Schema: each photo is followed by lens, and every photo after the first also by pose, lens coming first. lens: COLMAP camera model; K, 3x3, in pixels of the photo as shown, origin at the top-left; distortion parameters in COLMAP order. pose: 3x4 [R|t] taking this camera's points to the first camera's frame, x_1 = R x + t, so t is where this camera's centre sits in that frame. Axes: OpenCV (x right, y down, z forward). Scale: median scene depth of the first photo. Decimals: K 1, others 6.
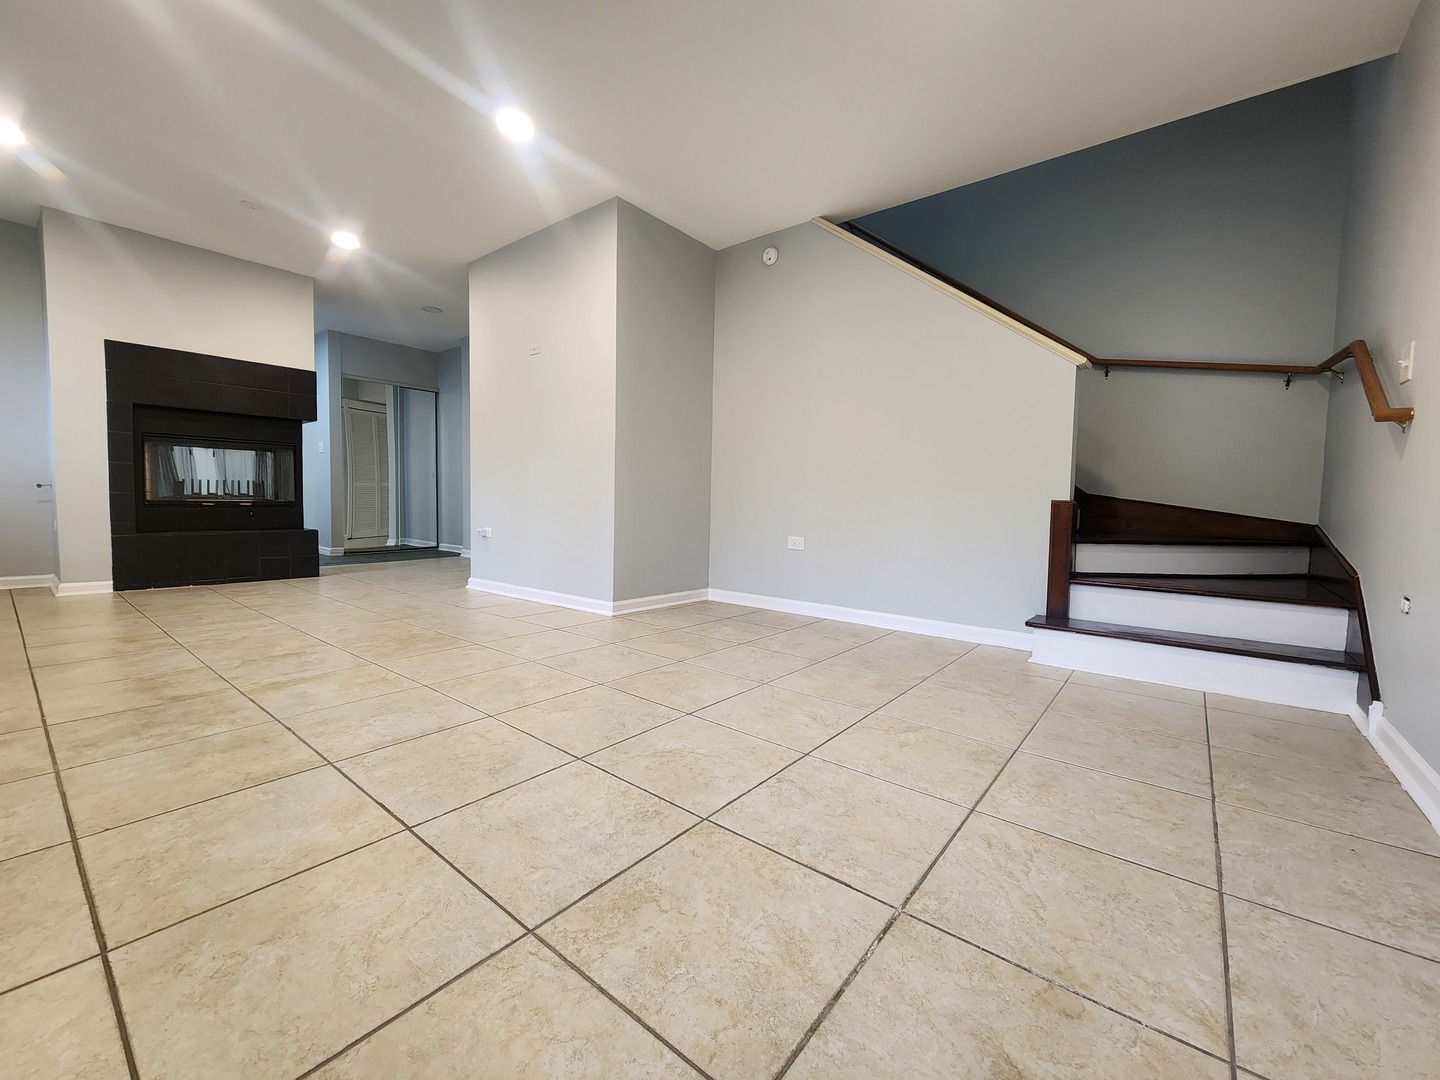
lens RADIAL K [[587.6, 0, 716.5], [0, 587.6, 535.6], [0, 0, 1]] dist [-0.000976, -0.000787]
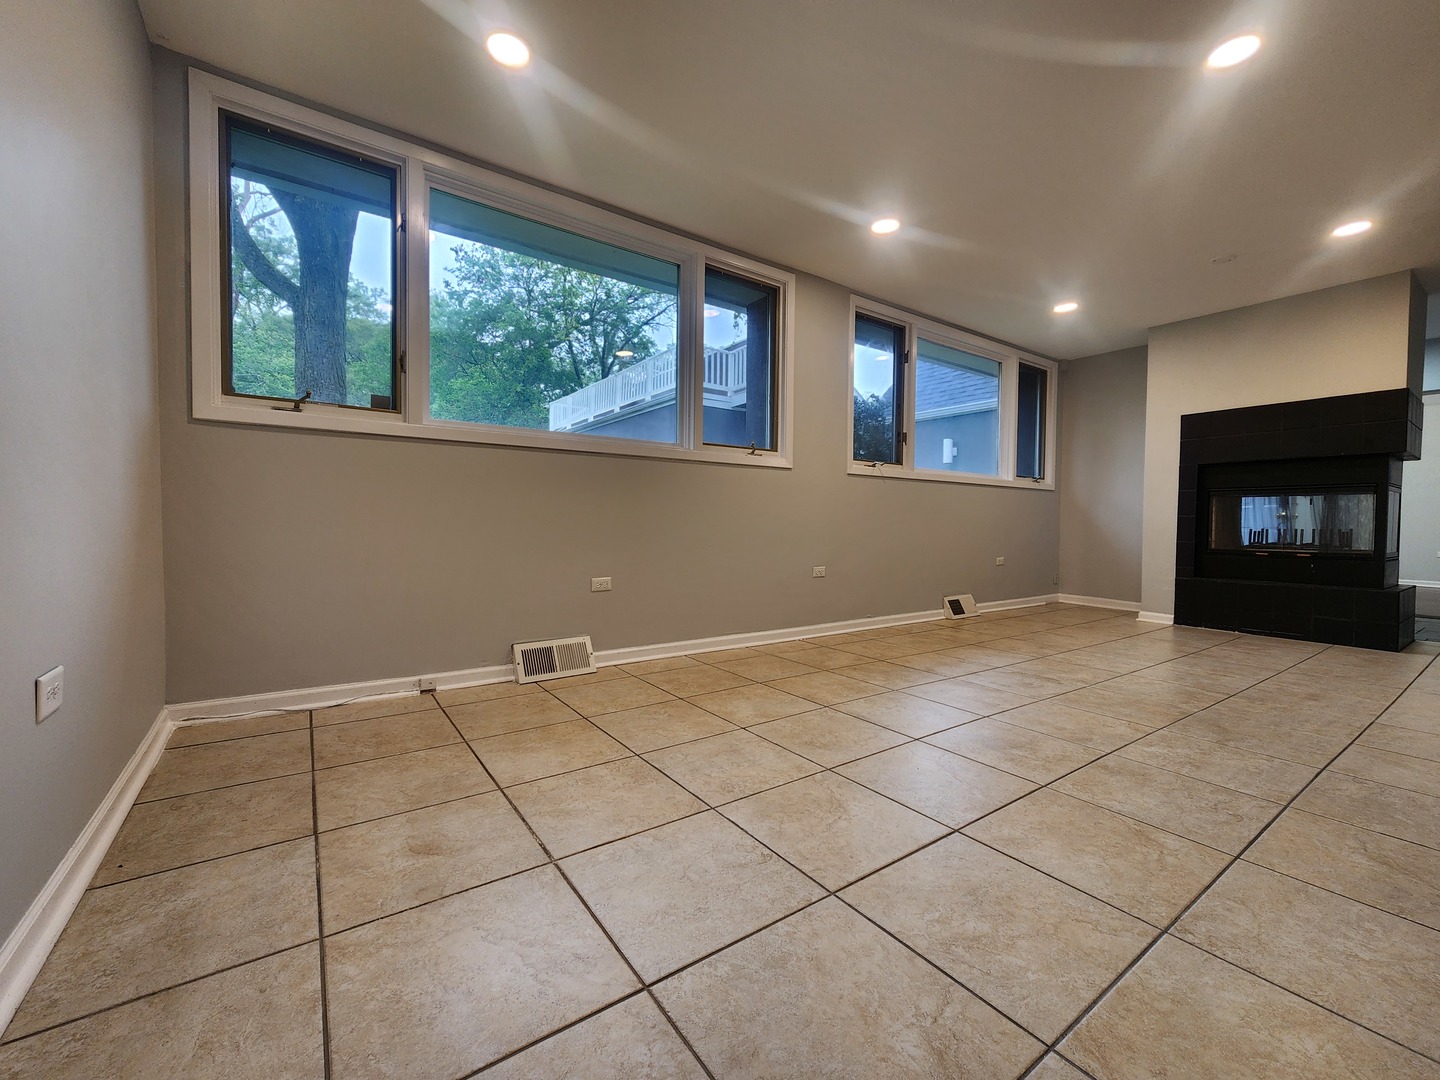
lens RADIAL K [[587.6, 0, 715.0], [0, 587.6, 539.1], [0, 0, 1]] dist [-0.000976, -0.000787]
pose [[-0.275931, 0.003441, -0.961171, 1.005812], [-0.077358, 0.996670, 0.025776, -0.094515], [0.958060, 0.081466, -0.274746, 1.127549]]
